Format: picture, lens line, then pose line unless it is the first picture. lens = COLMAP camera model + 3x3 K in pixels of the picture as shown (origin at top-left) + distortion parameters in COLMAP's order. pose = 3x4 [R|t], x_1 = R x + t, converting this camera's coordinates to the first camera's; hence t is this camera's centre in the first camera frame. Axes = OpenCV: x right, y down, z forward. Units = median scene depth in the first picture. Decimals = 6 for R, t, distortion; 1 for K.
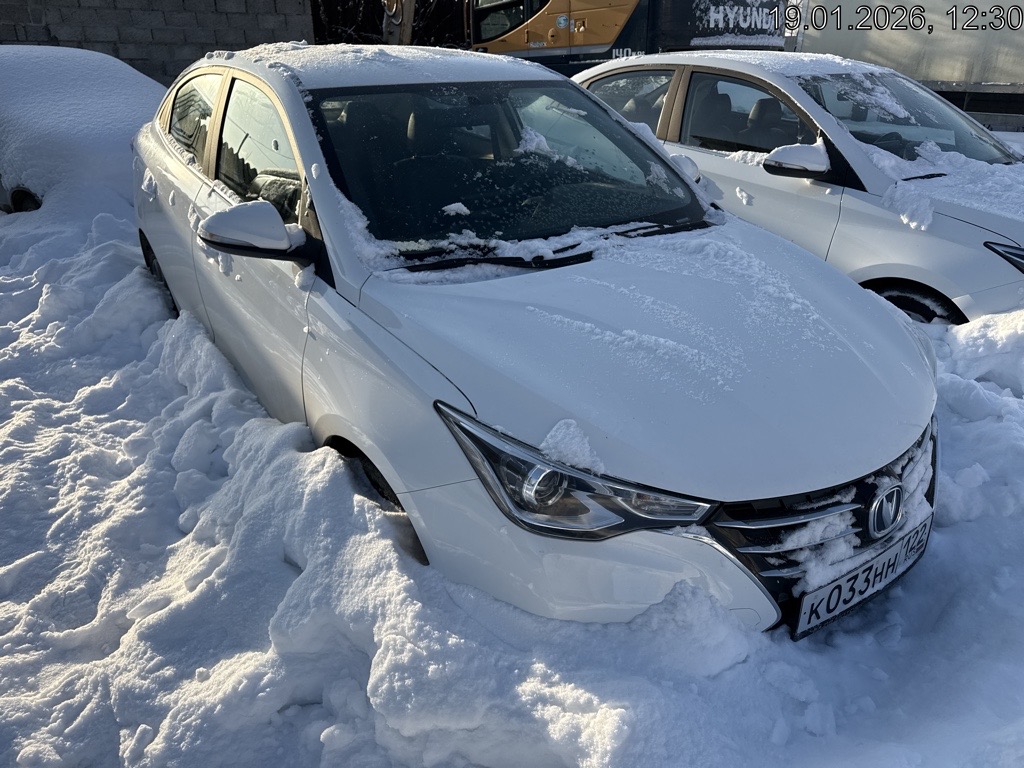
lens RADIAL K [[730.7, 0, 518.8], [0, 730.7, 385.0], [0, 0, 1]] dist [0.041746, -0.039186]
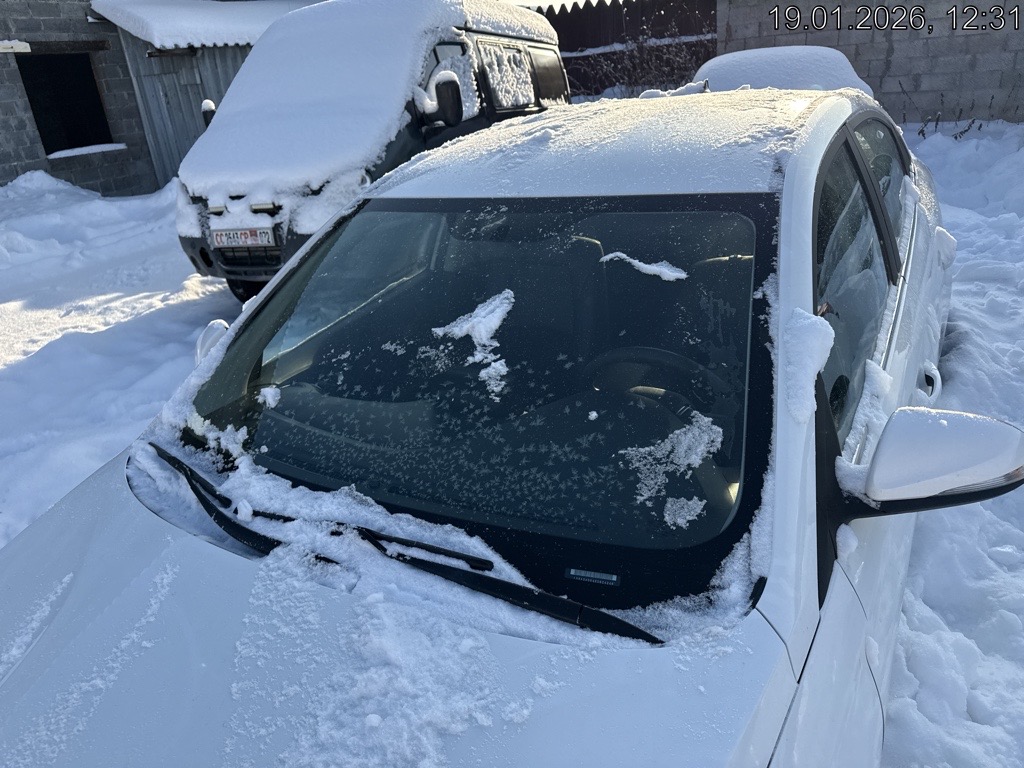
lens RADIAL K [[730.7, 0, 502.4], [0, 730.7, 382.2], [0, 0, 1]] dist [0.041746, -0.039186]
pose [[0.383997, 0.335997, -0.860030, 0.651489], [-0.287380, 0.928667, 0.234499, -0.506166], [0.877473, 0.157109, 0.453164, 0.891975]]
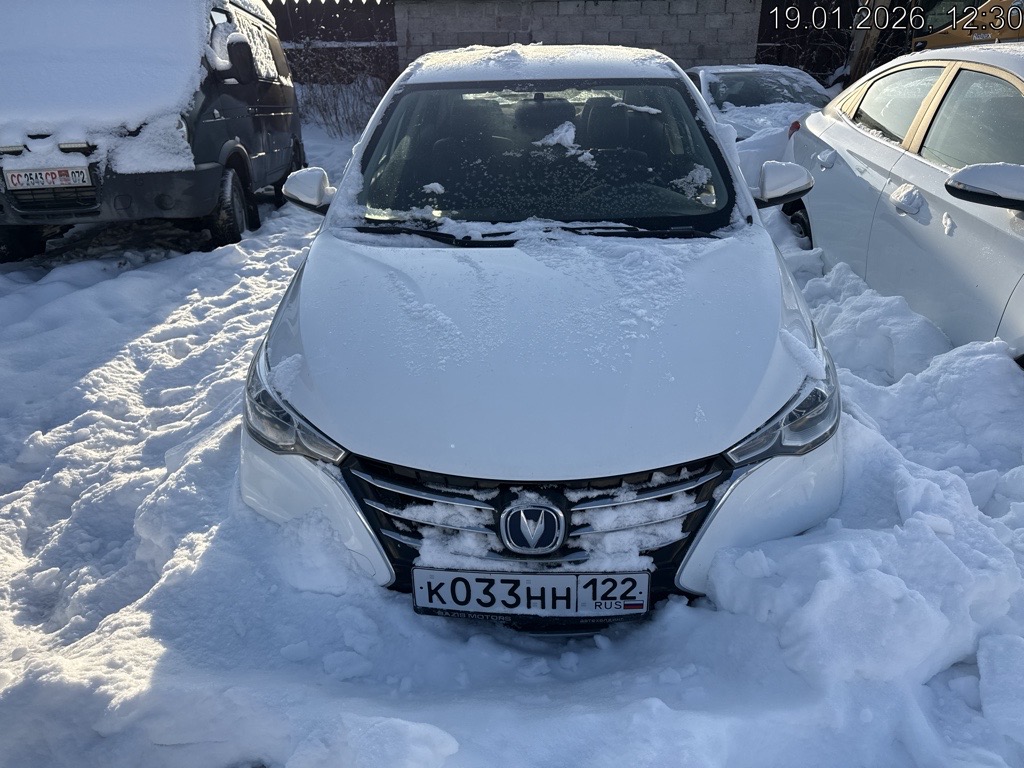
lens RADIAL K [[730.7, 0, 517.8], [0, 730.7, 385.7], [0, 0, 1]] dist [0.041746, -0.039186]
pose [[0.786592, 0.245436, -0.566600, 0.774437], [-0.243236, 0.966578, 0.081019, -0.065454], [0.567547, 0.074089, 0.820001, 0.149161]]
